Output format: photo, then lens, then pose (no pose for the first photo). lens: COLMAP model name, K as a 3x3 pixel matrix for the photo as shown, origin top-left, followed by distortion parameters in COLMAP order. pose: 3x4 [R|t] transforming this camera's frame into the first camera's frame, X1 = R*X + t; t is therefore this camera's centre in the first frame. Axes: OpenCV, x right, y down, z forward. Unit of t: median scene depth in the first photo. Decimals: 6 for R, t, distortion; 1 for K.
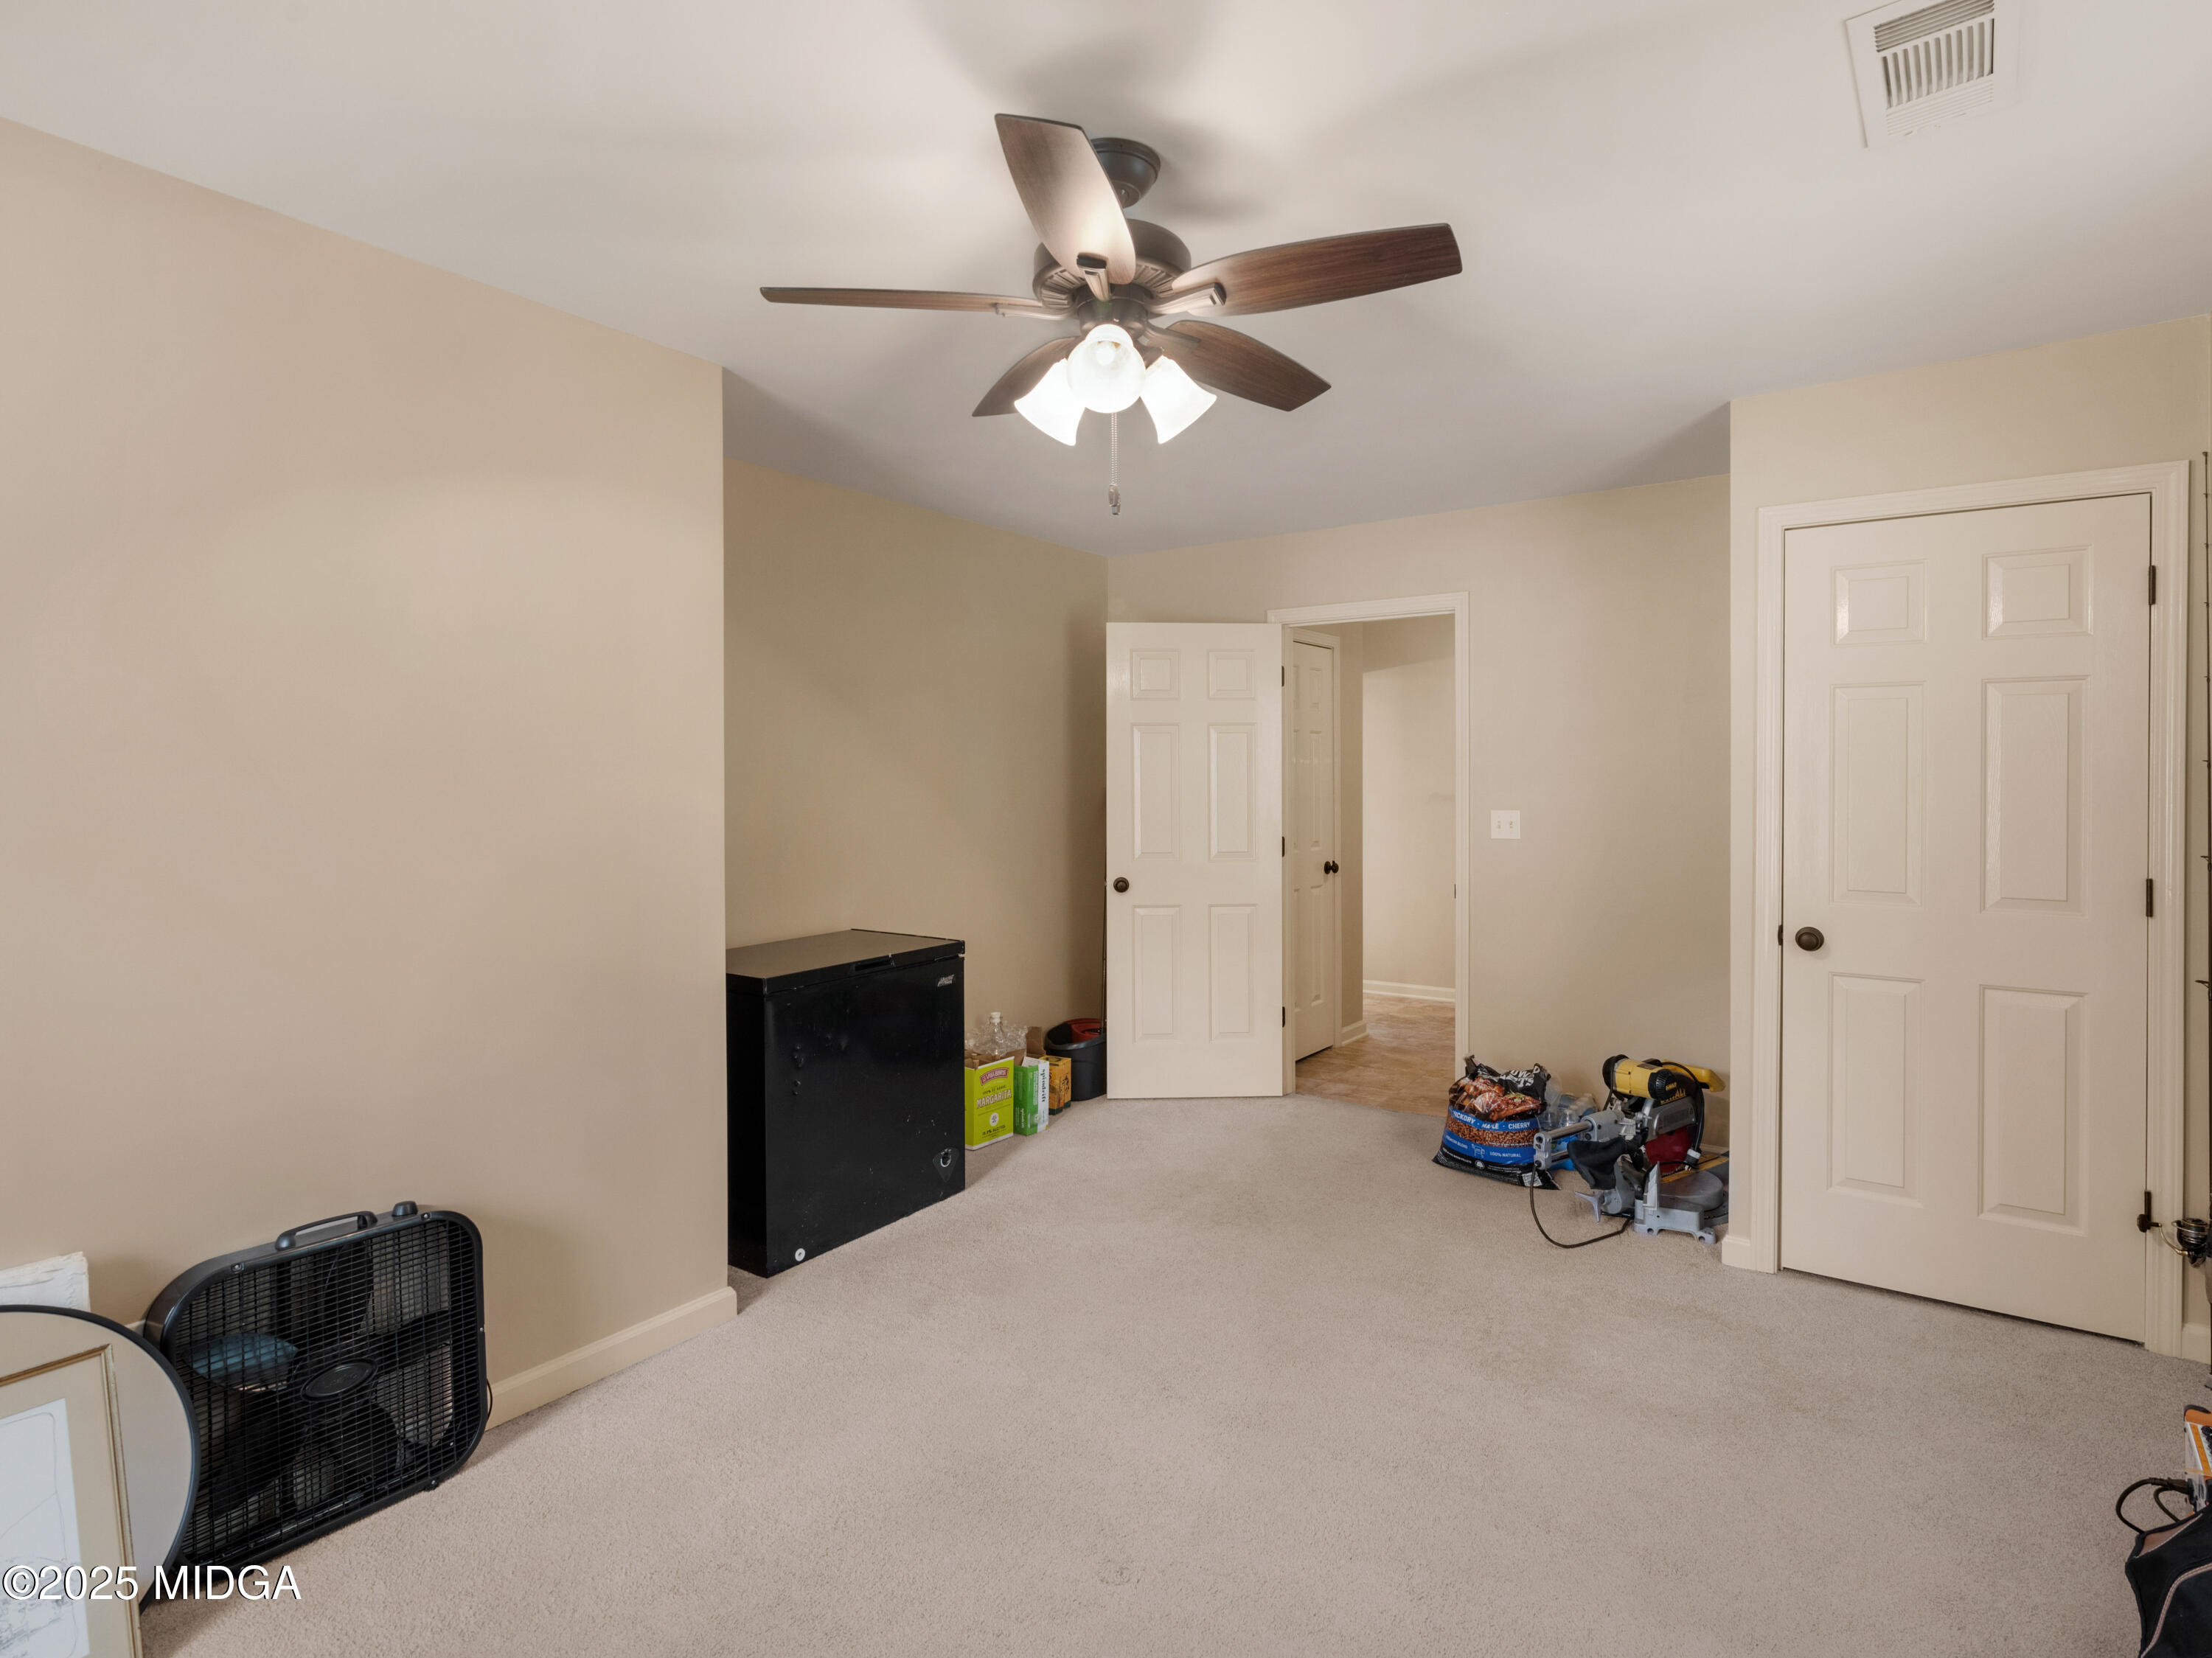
lens RADIAL K [[1123.1, 0, 1117.4], [0, 1123.1, 820.4], [0, 0, 1]] dist [0.001064, -0.000053]
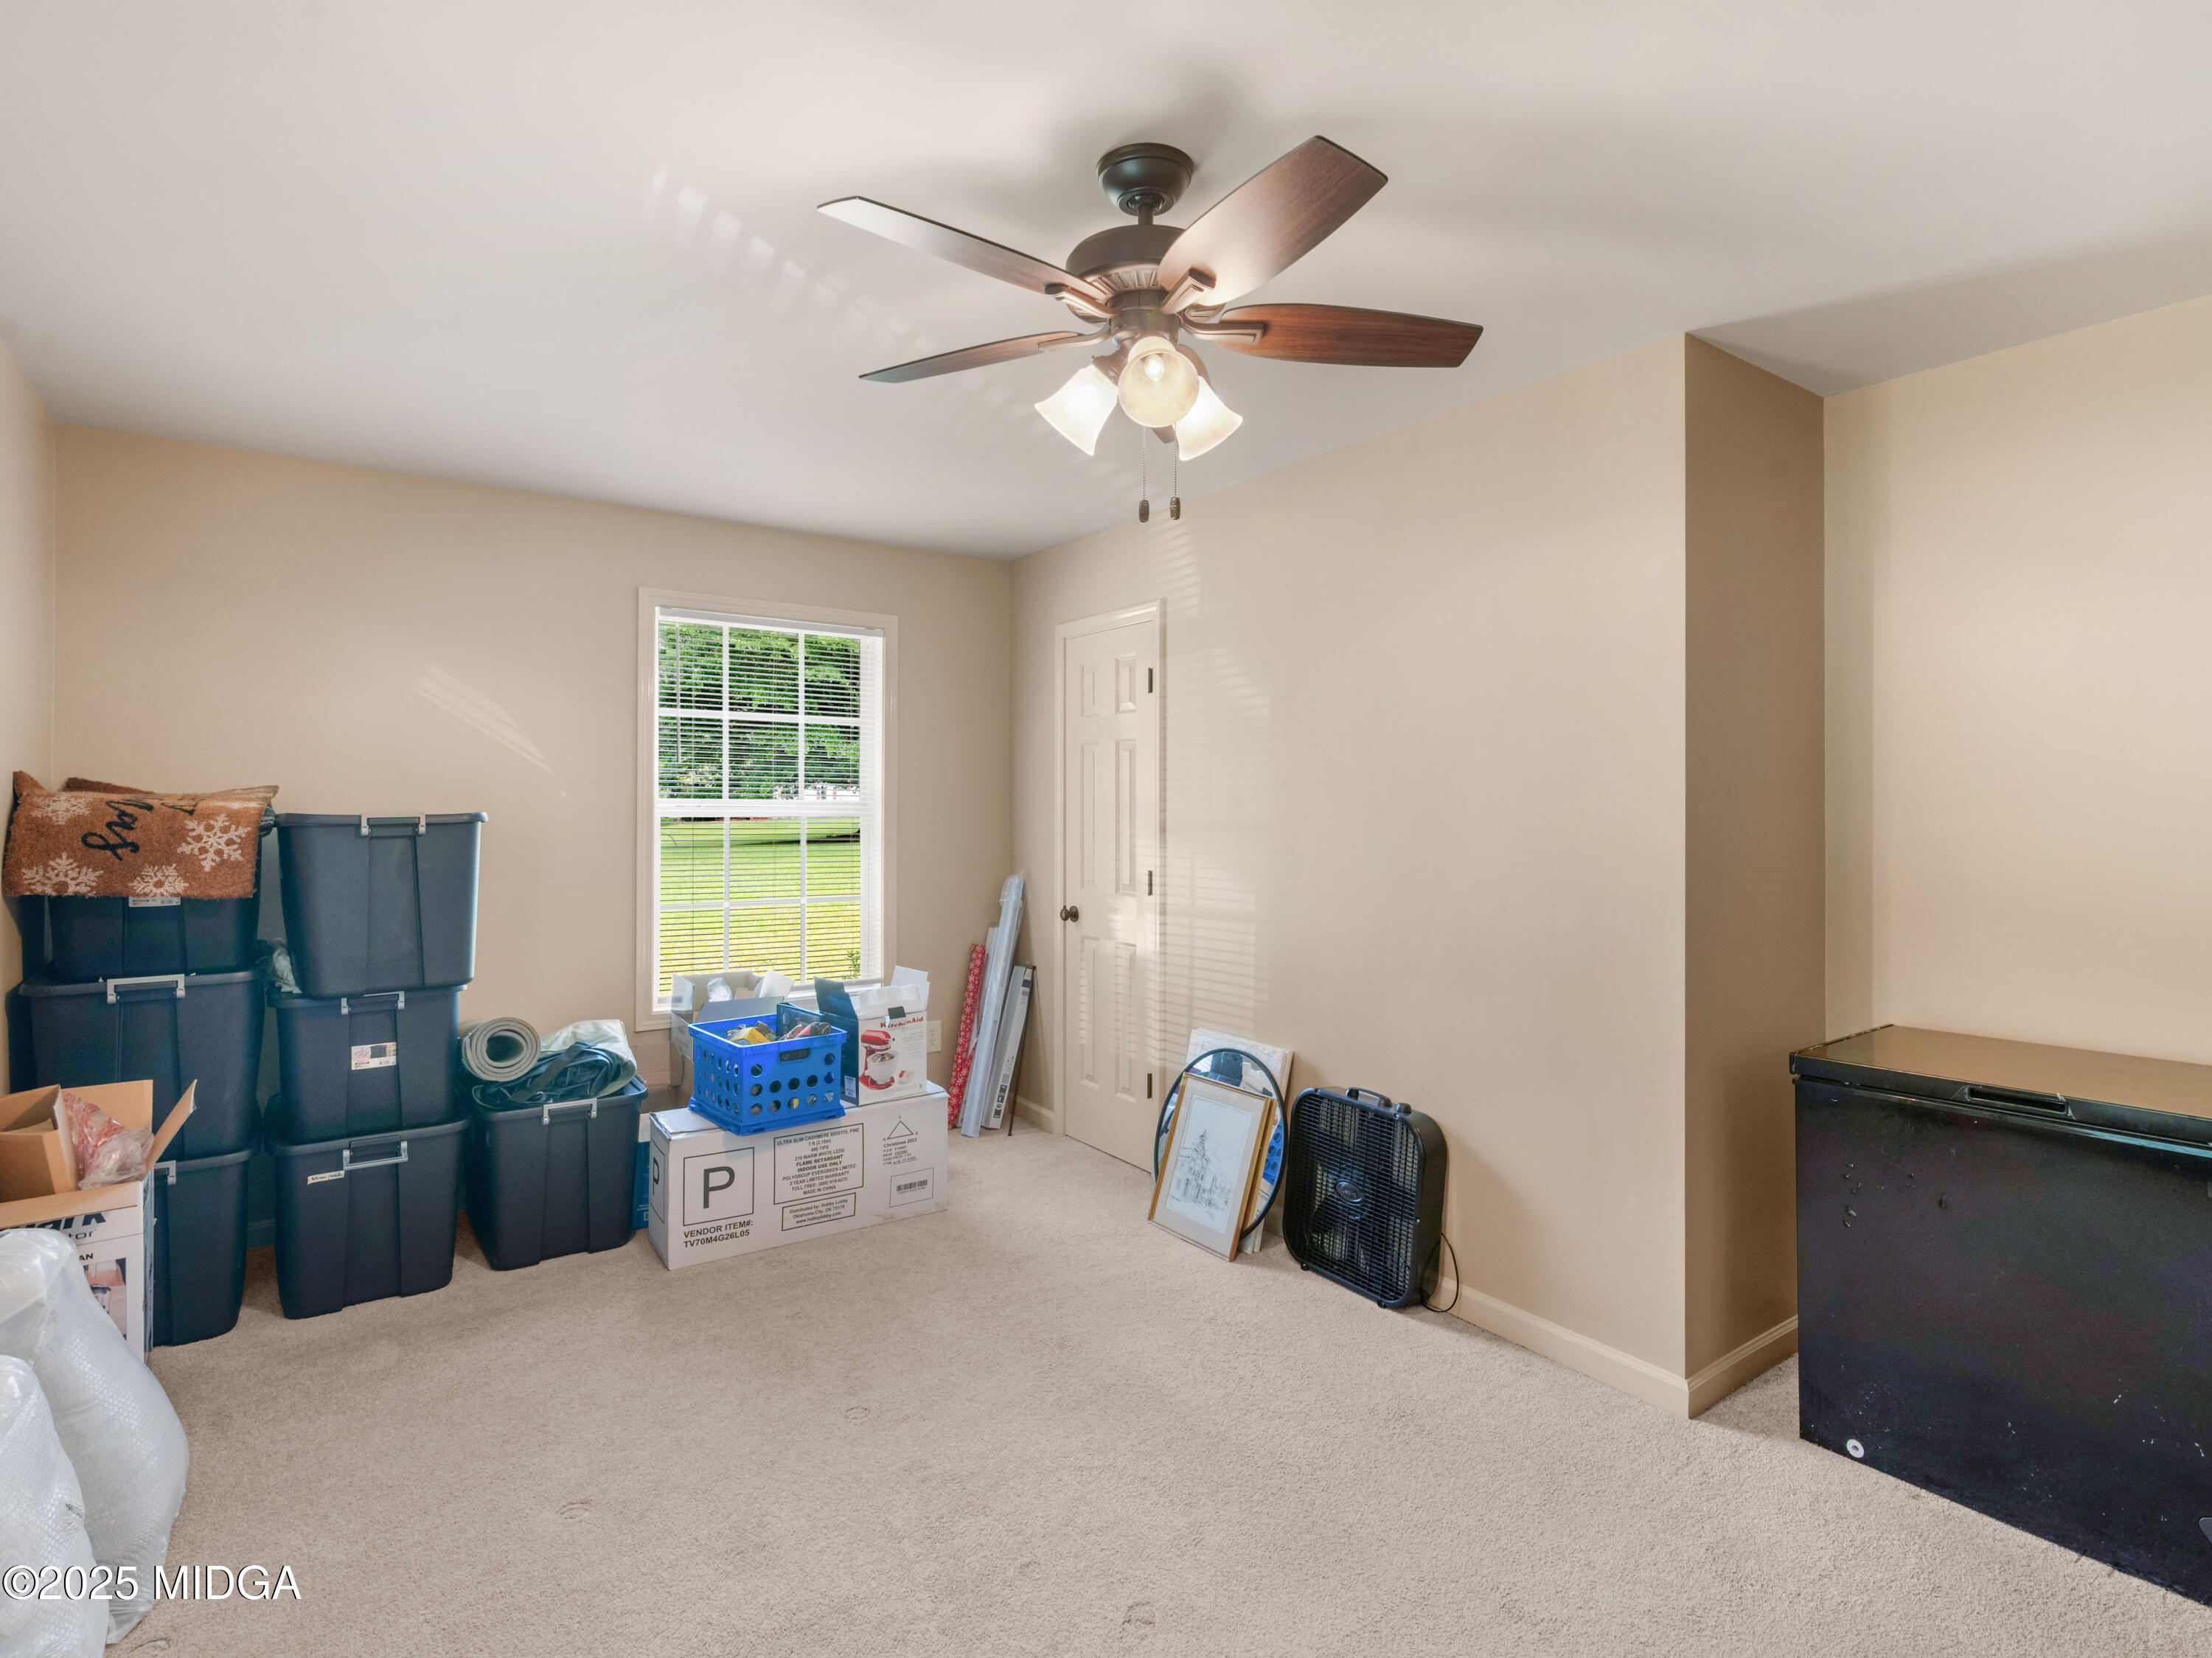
lens RADIAL K [[1123.1, 0, 1117.4], [0, 1123.1, 820.4], [0, 0, 1]] dist [0.001064, -0.000053]
pose [[-0.345346, 0.014195, -0.938368, 0.800331], [-0.019129, 0.999571, 0.022160, -0.036057], [0.938281, 0.025603, -0.344926, 1.142797]]
